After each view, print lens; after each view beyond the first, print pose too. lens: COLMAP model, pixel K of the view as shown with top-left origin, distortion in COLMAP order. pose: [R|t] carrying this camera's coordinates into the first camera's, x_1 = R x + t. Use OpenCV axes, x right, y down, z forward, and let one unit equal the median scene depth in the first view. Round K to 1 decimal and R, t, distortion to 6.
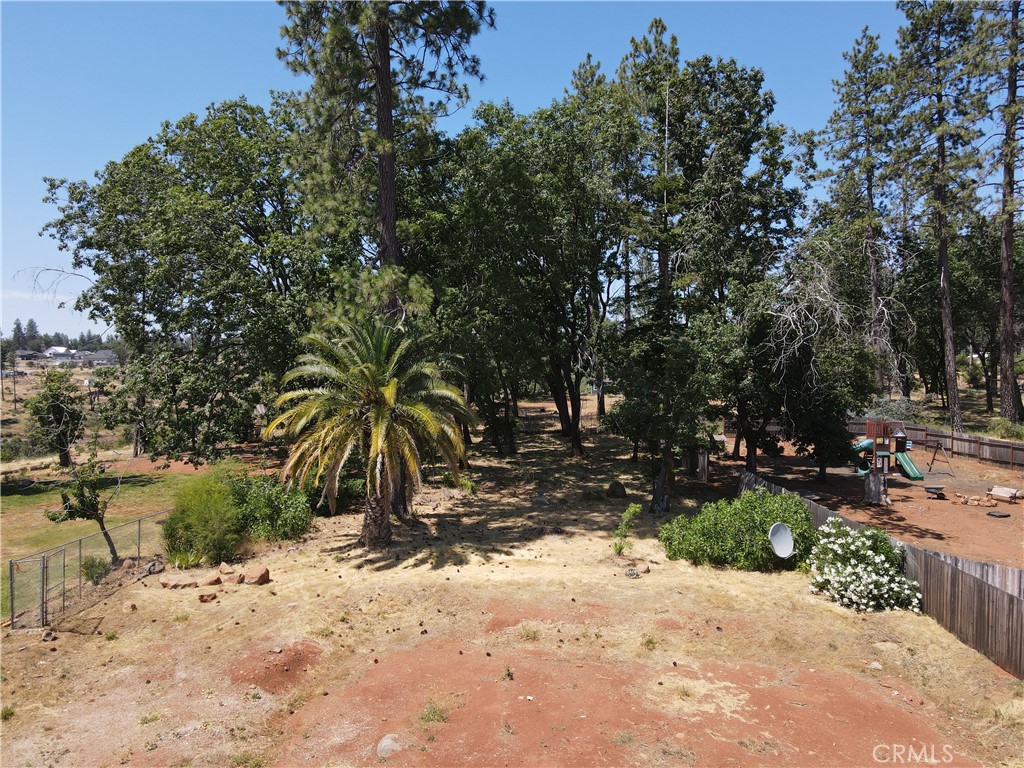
lens RADIAL K [[748.3, 0, 508.9], [0, 748.3, 377.8], [0, 0, 1]] dist [0.013938, 0.008253]
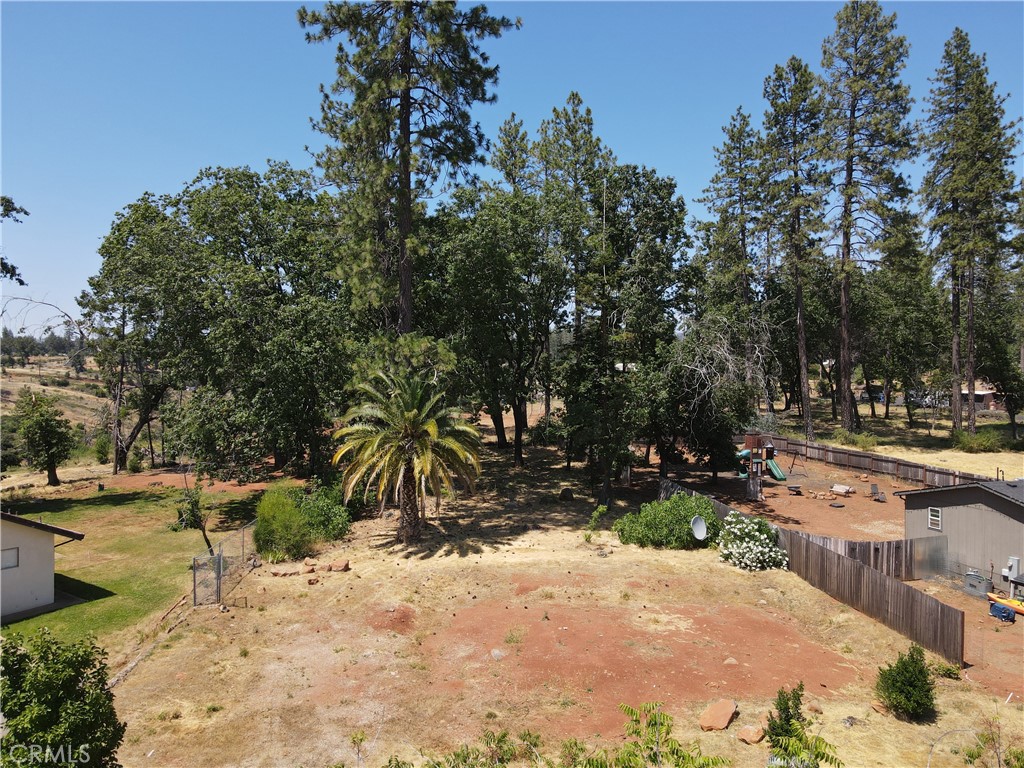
lens RADIAL K [[748.3, 0, 509.7], [0, 748.3, 379.4], [0, 0, 1]] dist [0.013938, 0.008253]
pose [[0.987848, -0.001368, 0.155414, -0.228679], [0.001295, 0.999999, 0.000573, -0.074471], [-0.155415, -0.000365, 0.987849, -0.387368]]
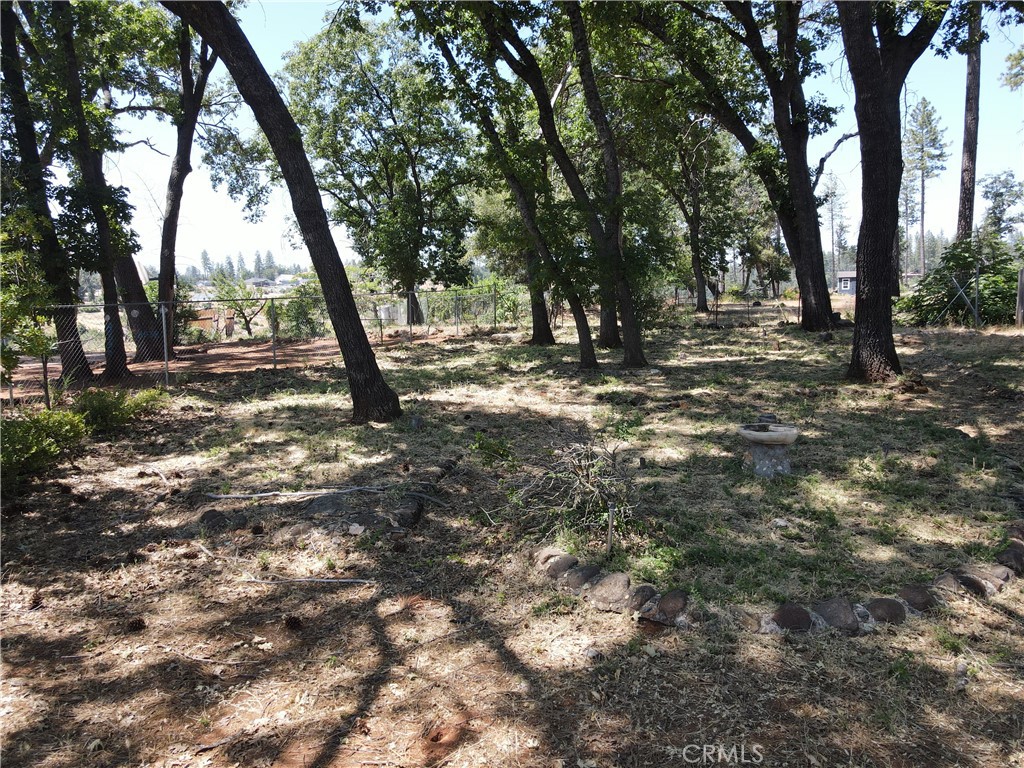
lens RADIAL K [[748.3, 0, 509.7], [0, 748.3, 378.4], [0, 0, 1]] dist [0.013938, 0.008253]
pose [[0.960695, 0.020865, -0.276820, 0.084161], [0.005711, 0.995475, 0.094853, 0.161555], [0.277547, -0.092706, 0.956229, 1.472051]]
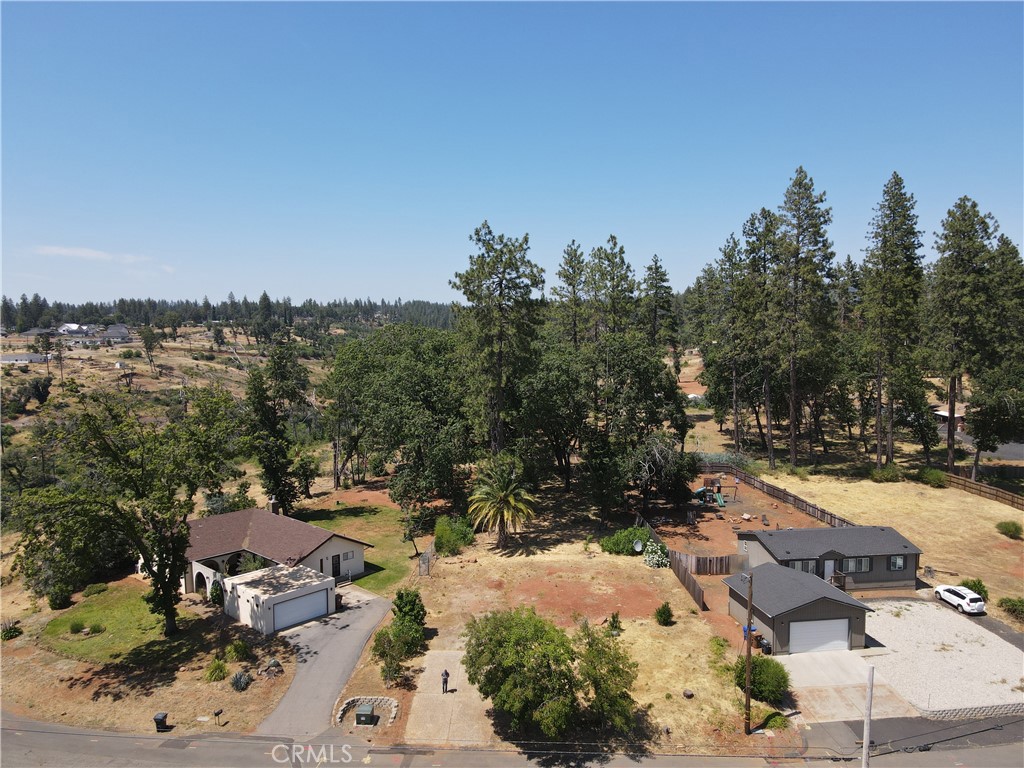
lens RADIAL K [[748.3, 0, 509.4], [0, 748.3, 379.0], [0, 0, 1]] dist [0.013938, 0.008253]
pose [[0.999631, -0.007322, 0.026175, -0.244434], [0.005683, 0.998050, 0.062155, -0.670284], [-0.026579, -0.061984, 0.997723, -2.045206]]
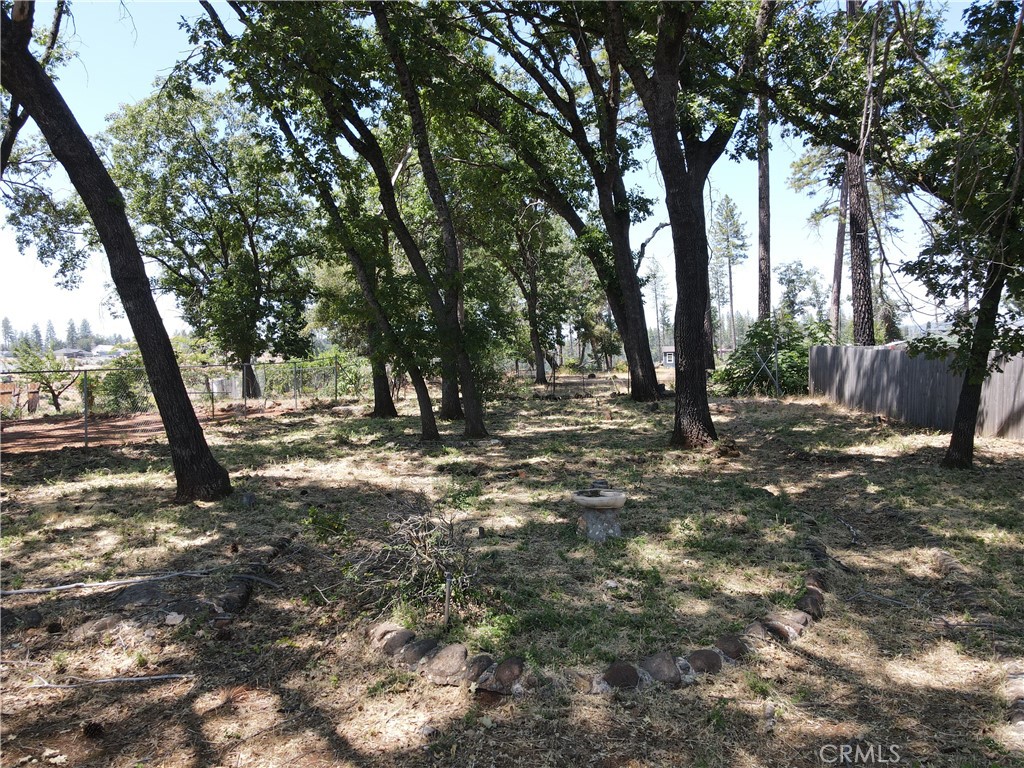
lens RADIAL K [[748.3, 0, 509.6], [0, 748.3, 379.1], [0, 0, 1]] dist [0.013938, 0.008253]
pose [[0.997173, -0.007139, -0.074796, 0.087543], [0.007207, 0.999974, 0.000640, 0.162071], [0.074790, -0.001178, 0.997199, 1.469551]]
